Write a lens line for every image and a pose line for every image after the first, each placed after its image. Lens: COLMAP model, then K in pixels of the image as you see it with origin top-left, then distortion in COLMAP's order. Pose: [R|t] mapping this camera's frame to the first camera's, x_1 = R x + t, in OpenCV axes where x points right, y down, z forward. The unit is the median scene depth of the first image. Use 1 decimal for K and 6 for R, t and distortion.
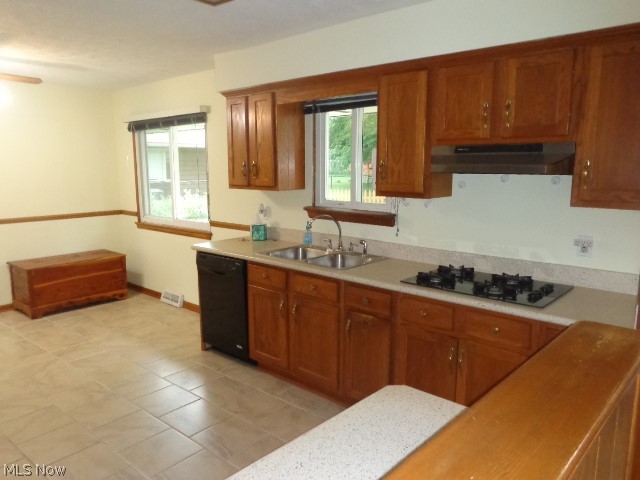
lens RADIAL K [[488.7, 0, 321.8], [0, 488.7, 240.4], [0, 0, 1]] dist [-0.003305, -0.001181]
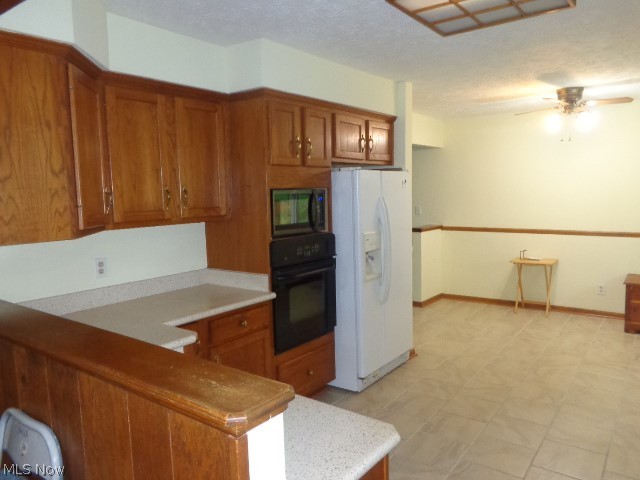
lens RADIAL K [[488.7, 0, 321.7], [0, 488.7, 240.4], [0, 0, 1]] dist [-0.003305, -0.001181]
pose [[0.090627, 0.112870, -0.989468, 0.501713], [-0.140055, 0.985127, 0.099547, -0.059012], [0.985987, 0.129559, 0.105087, 0.367703]]
